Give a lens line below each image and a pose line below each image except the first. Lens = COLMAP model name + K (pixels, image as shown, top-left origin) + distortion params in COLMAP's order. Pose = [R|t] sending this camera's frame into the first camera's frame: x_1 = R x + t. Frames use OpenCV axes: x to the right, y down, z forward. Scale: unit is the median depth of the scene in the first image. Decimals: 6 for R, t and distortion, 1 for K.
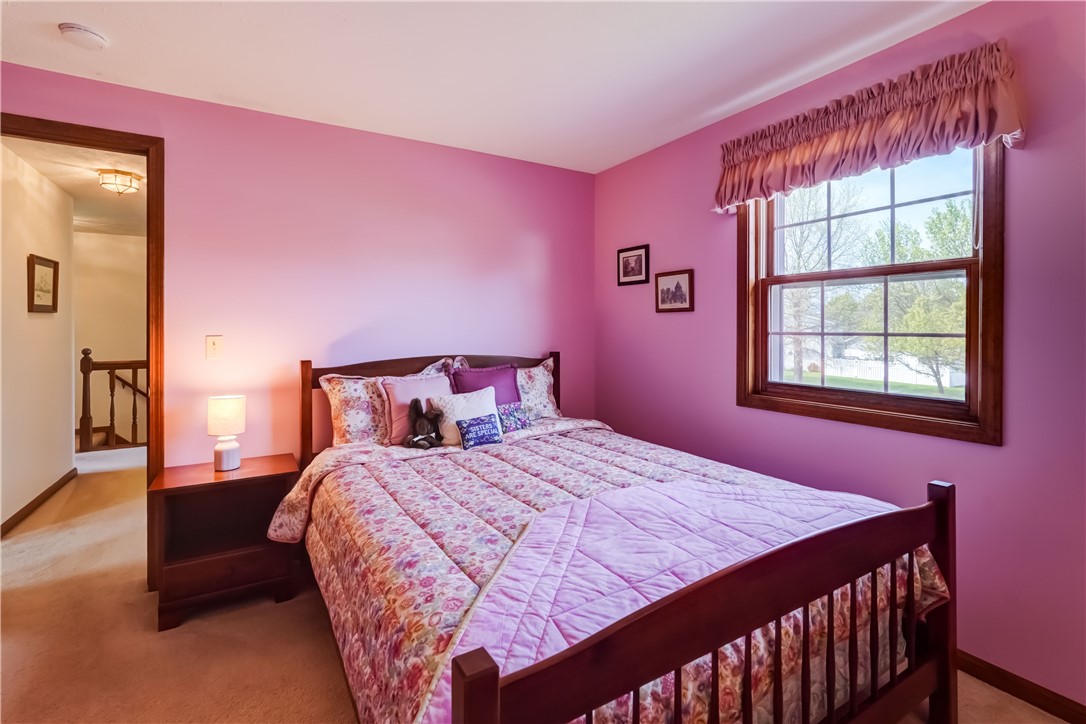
lens RADIAL K [[491.6, 0, 533.4], [0, 491.6, 339.0], [0, 0, 1]] dist [-0.003124, 0.002098]
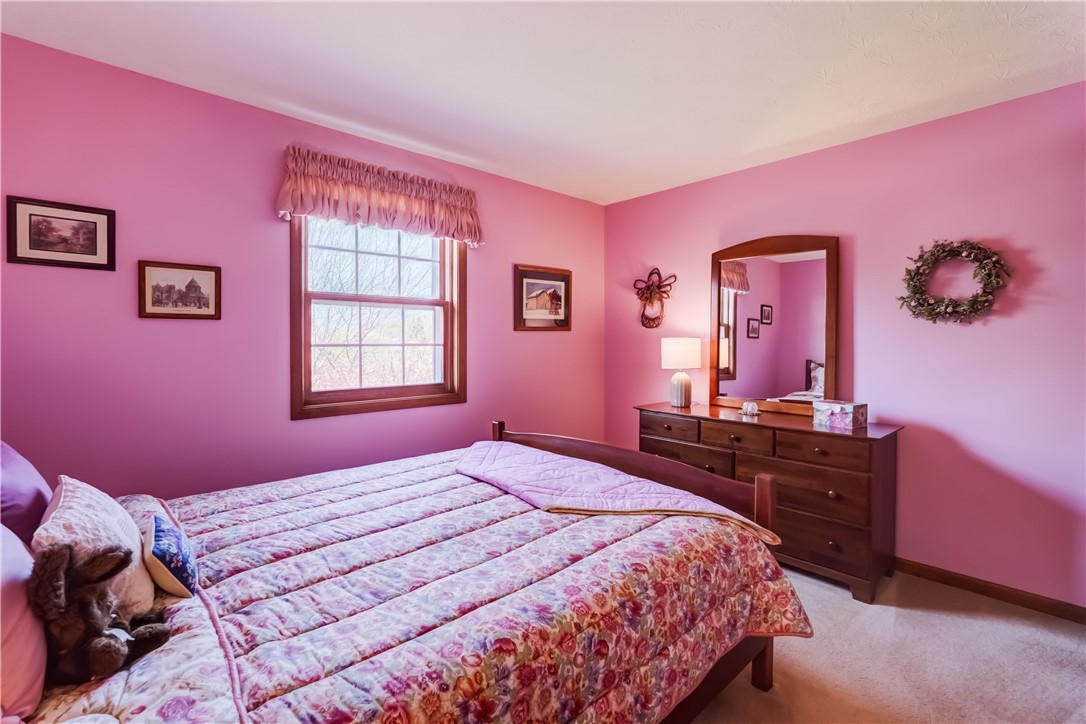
lens RADIAL K [[491.6, 0, 542.4], [0, 491.6, 354.7], [0, 0, 1]] dist [-0.003124, 0.002098]
pose [[-0.209745, -0.027954, 0.977356, -0.589699], [0.023564, 0.999156, 0.033635, -0.014380], [-0.977472, 0.030085, -0.208910, 0.674719]]
